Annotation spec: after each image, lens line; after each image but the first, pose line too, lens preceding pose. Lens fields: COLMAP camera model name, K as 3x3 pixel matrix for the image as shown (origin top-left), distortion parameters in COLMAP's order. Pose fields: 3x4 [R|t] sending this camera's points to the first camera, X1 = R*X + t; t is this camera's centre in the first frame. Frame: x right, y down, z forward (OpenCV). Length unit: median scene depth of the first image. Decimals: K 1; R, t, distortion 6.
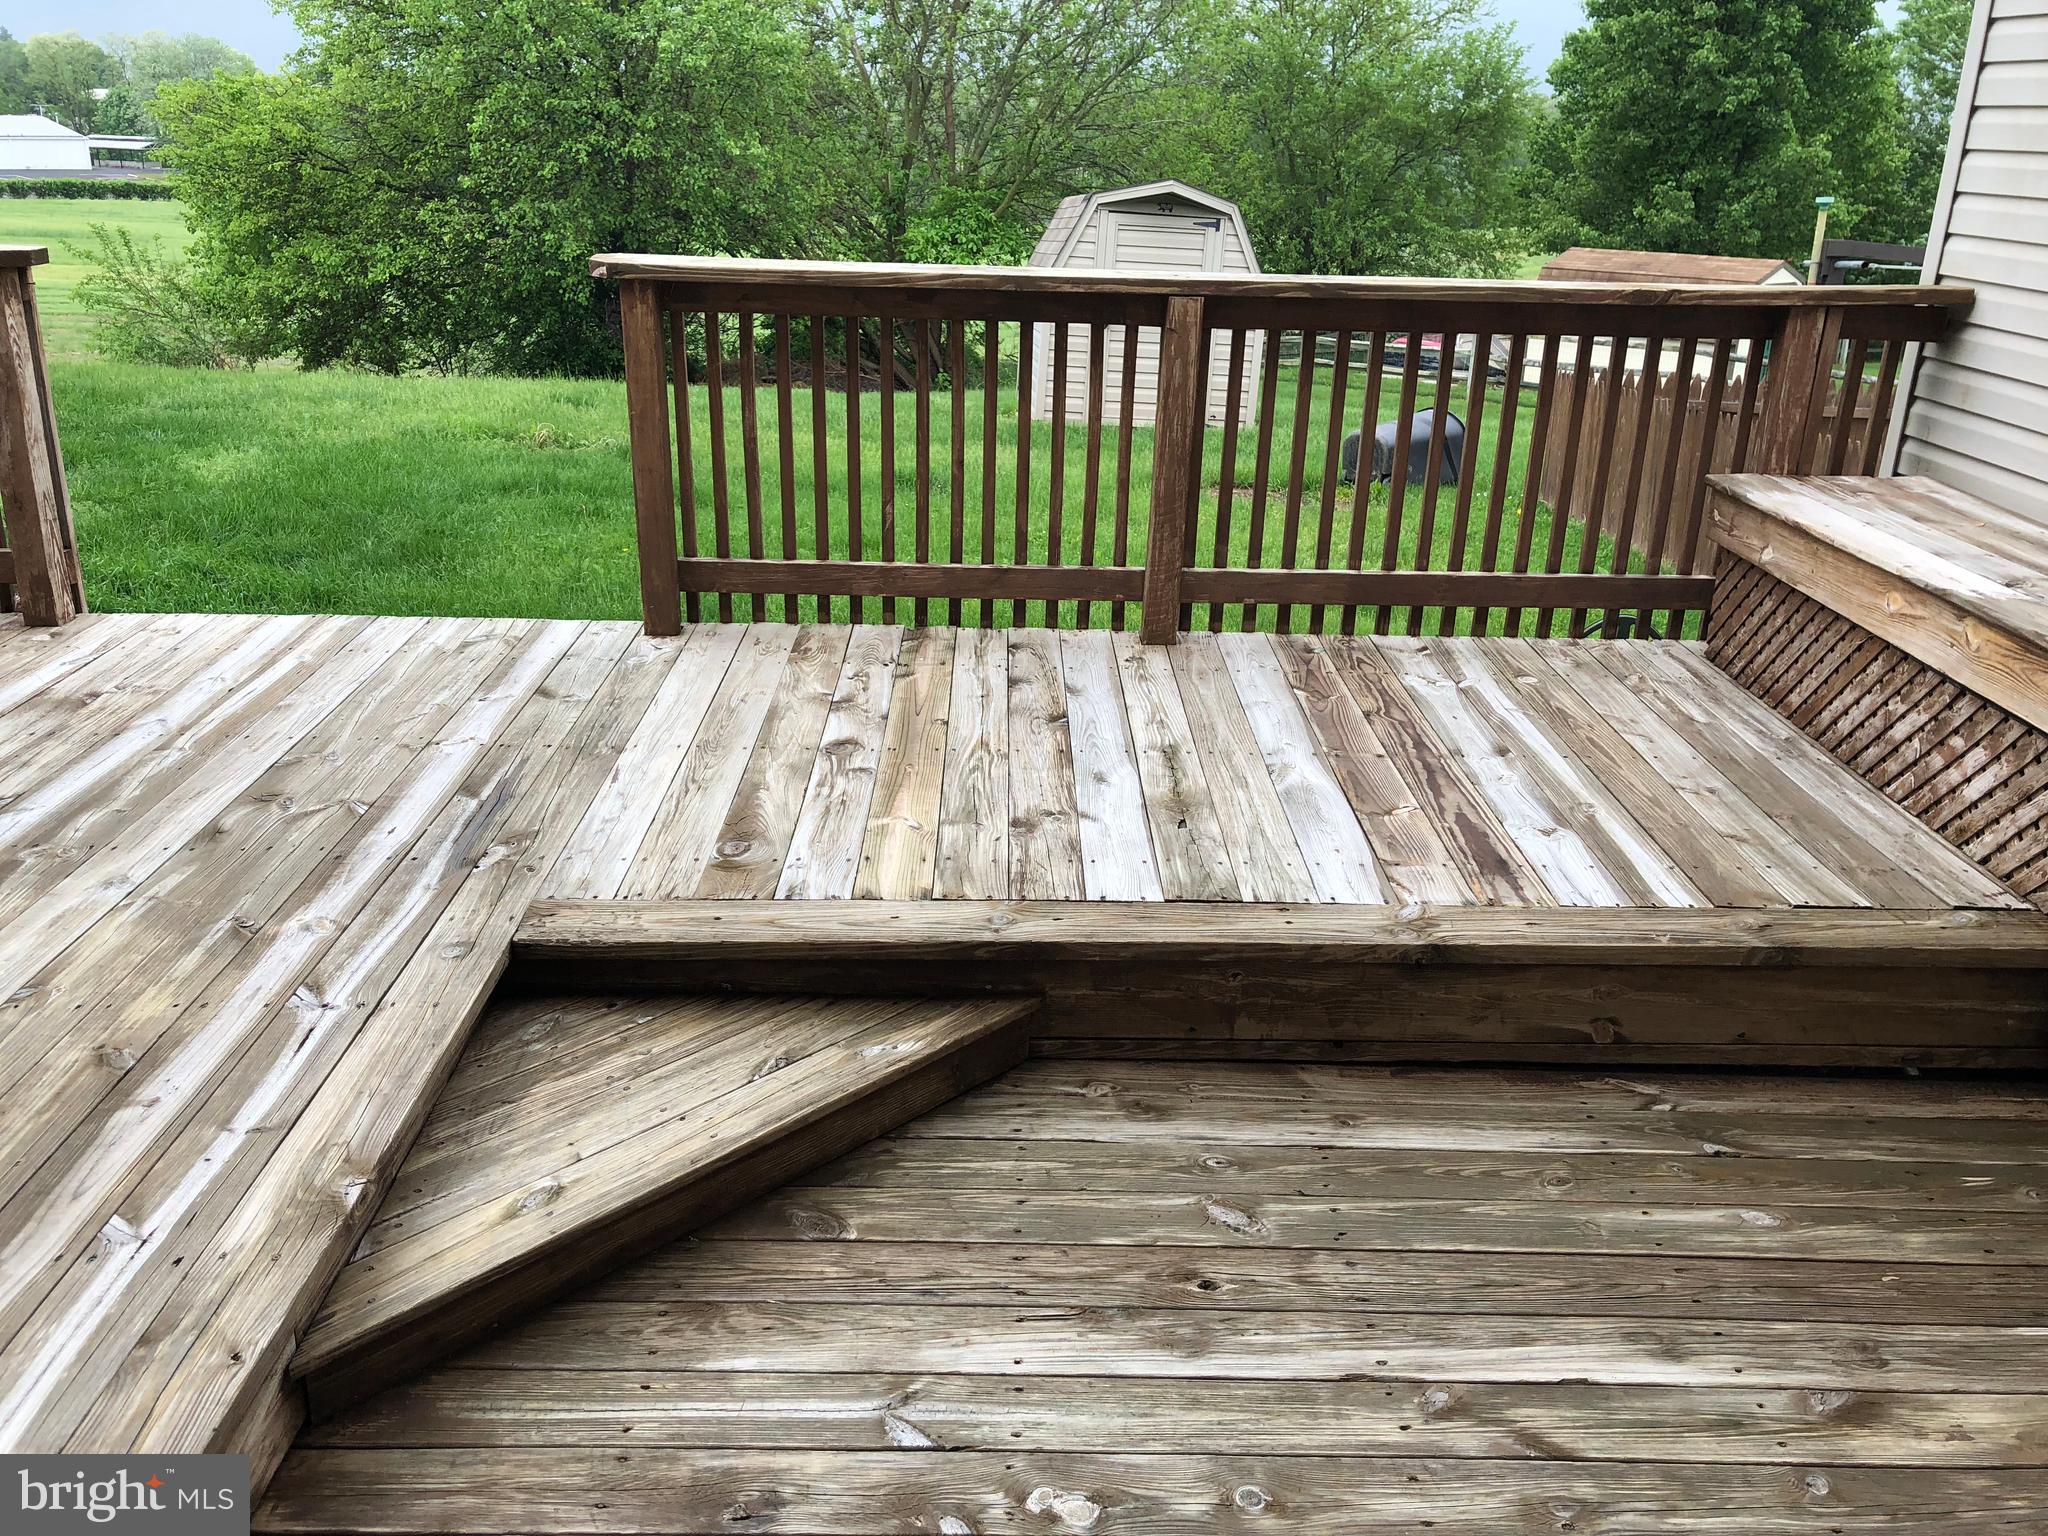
lens RADIAL K [[1681.7, 0, 1005.1], [0, 1681.7, 763.7], [0, 0, 1]] dist [0.040444, -0.045972]
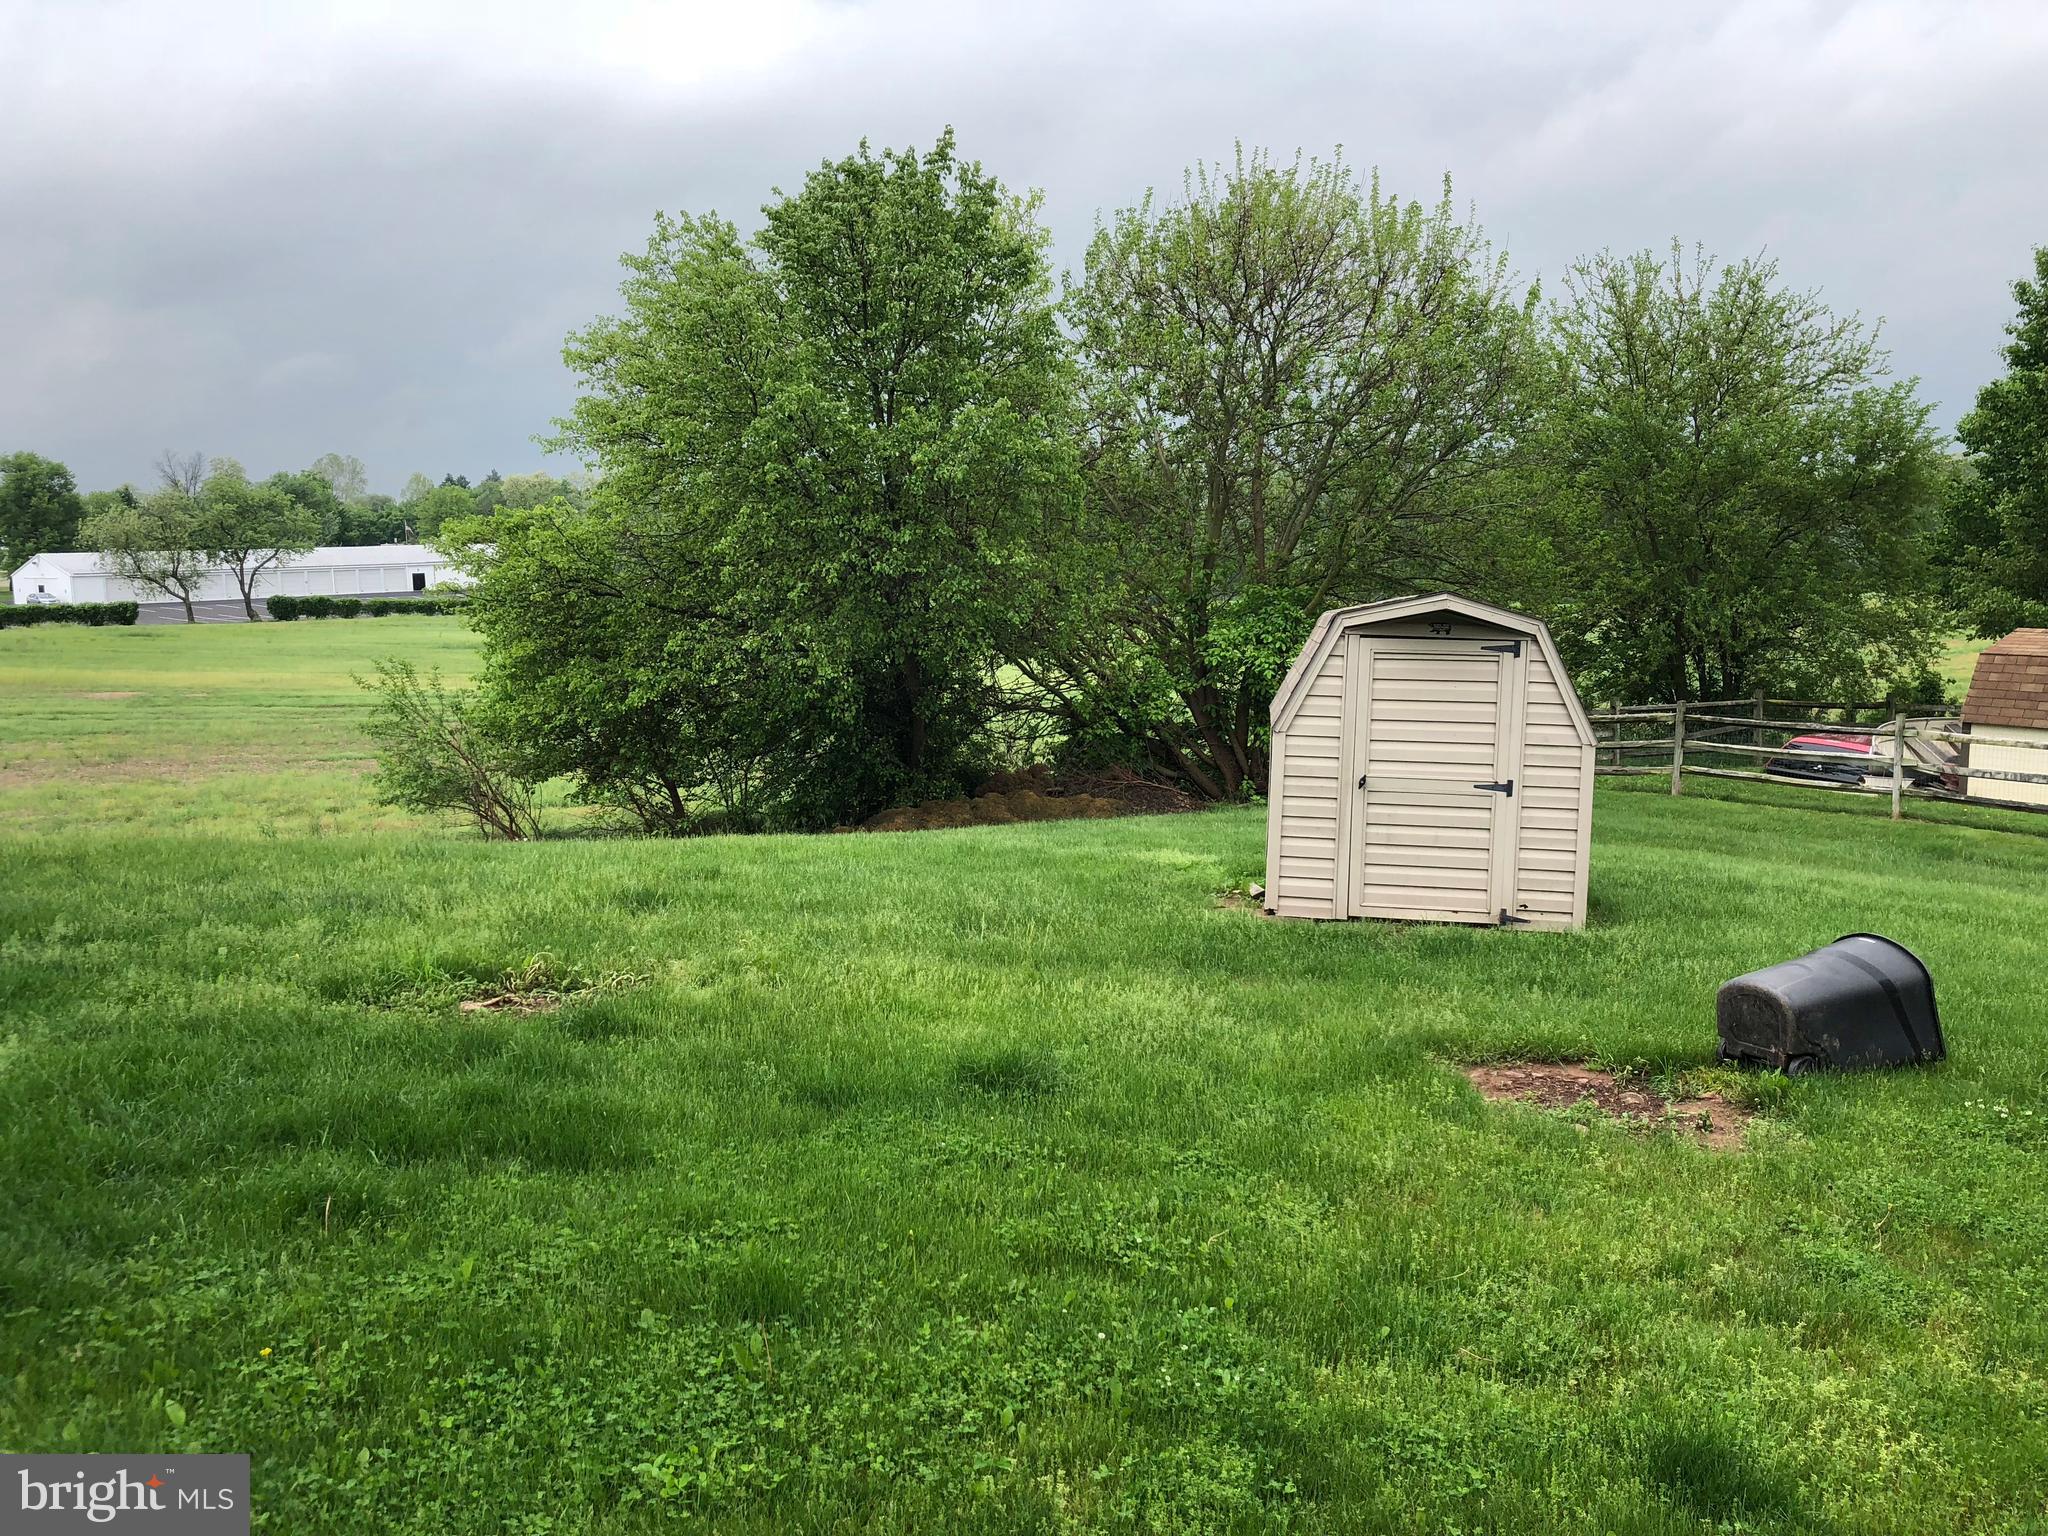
lens RADIAL K [[1681.7, 0, 1021.4], [0, 1681.7, 773.8], [0, 0, 1]] dist [0.040444, -0.045972]
pose [[0.978599, -0.015195, -0.205217, 0.028921], [-0.028019, 0.978144, -0.206033, -0.048943], [0.203862, 0.207373, 0.956784, 0.120942]]
